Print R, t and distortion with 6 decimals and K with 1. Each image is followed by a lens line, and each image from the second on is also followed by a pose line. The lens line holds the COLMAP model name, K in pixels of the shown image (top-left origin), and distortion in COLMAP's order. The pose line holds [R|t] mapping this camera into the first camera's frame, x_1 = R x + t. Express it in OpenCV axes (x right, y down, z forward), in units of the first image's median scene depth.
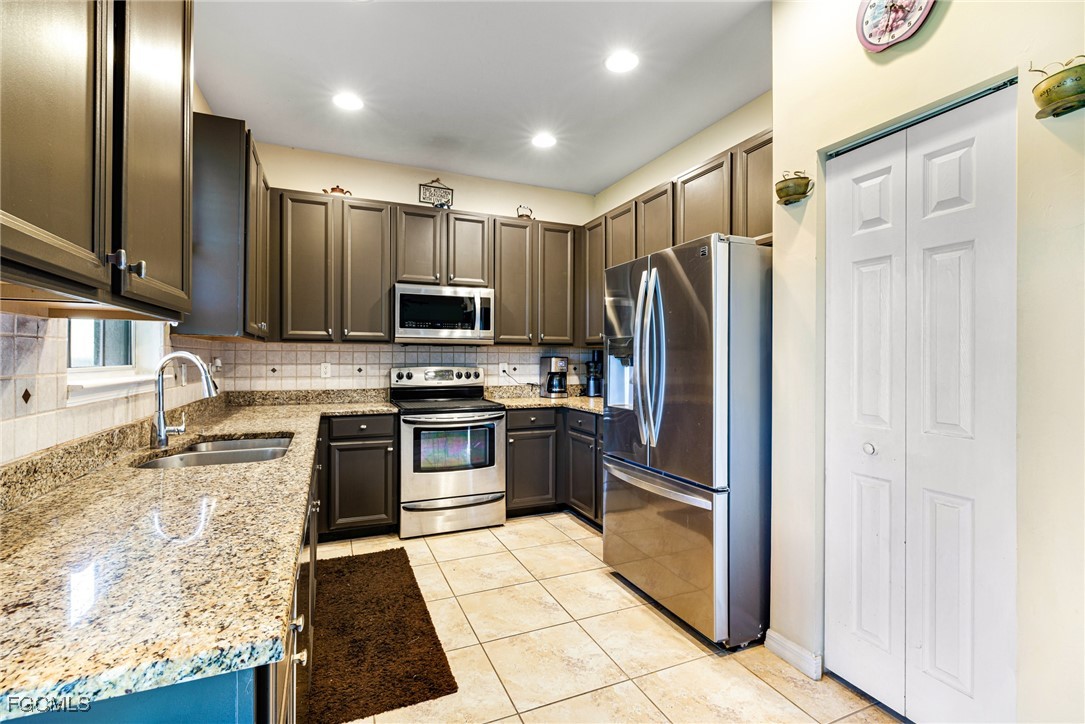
lens RADIAL K [[466.7, 0, 542.5], [0, 466.7, 362.0], [0, 0, 1]] dist [-0.000741, 0.000230]
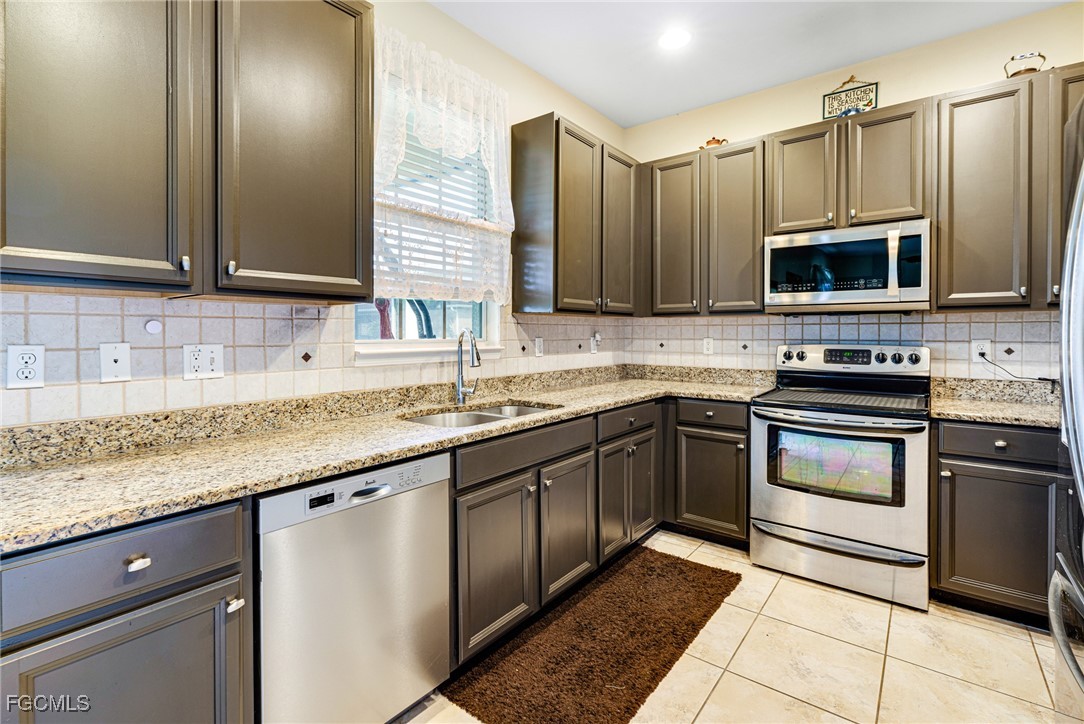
lens RADIAL K [[490.6, 0, 549.5], [0, 490.6, 339.4], [0, 0, 1]] dist [-0.003054, 0.000153]
pose [[0.501515, 0.008289, -0.865109, 0.214811], [-0.005063, 0.999965, 0.006646, -0.000300], [0.865134, 0.001046, 0.501539, 0.270738]]
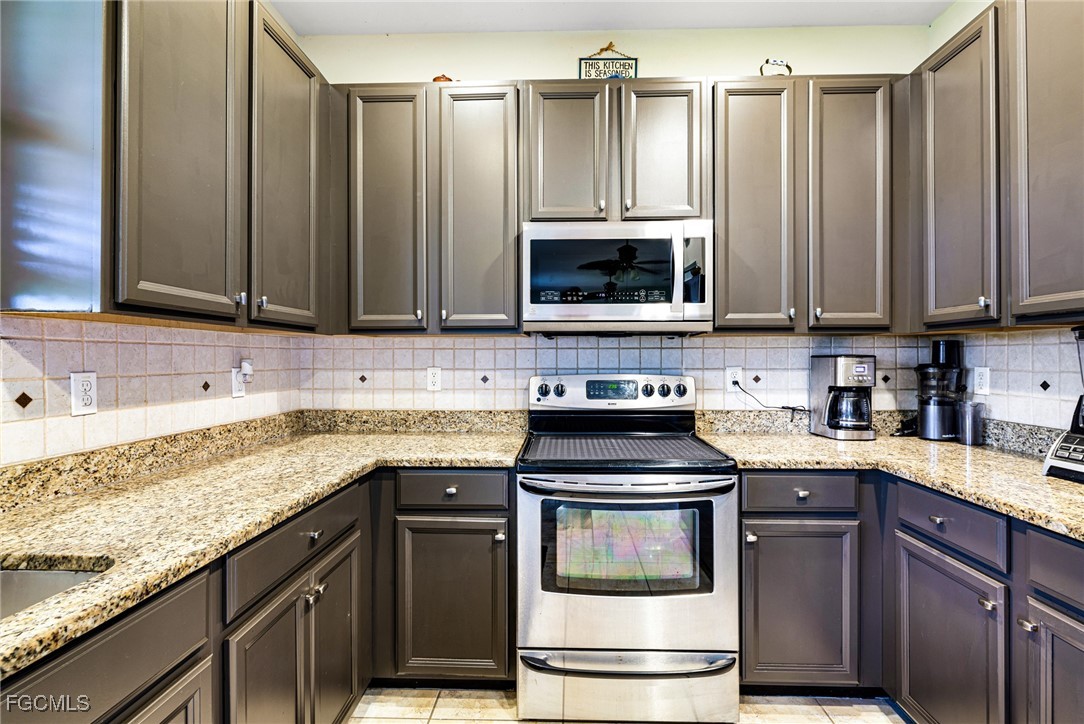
lens RADIAL K [[504.7, 0, 559.6], [0, 504.7, 358.1], [0, 0, 1]] dist [-0.002893, 0.000326]
pose [[0.911850, -0.005144, -0.410492, -0.034763], [0.001435, 0.999955, -0.009345, -0.004134], [0.410522, 0.007932, 0.911816, 0.476182]]
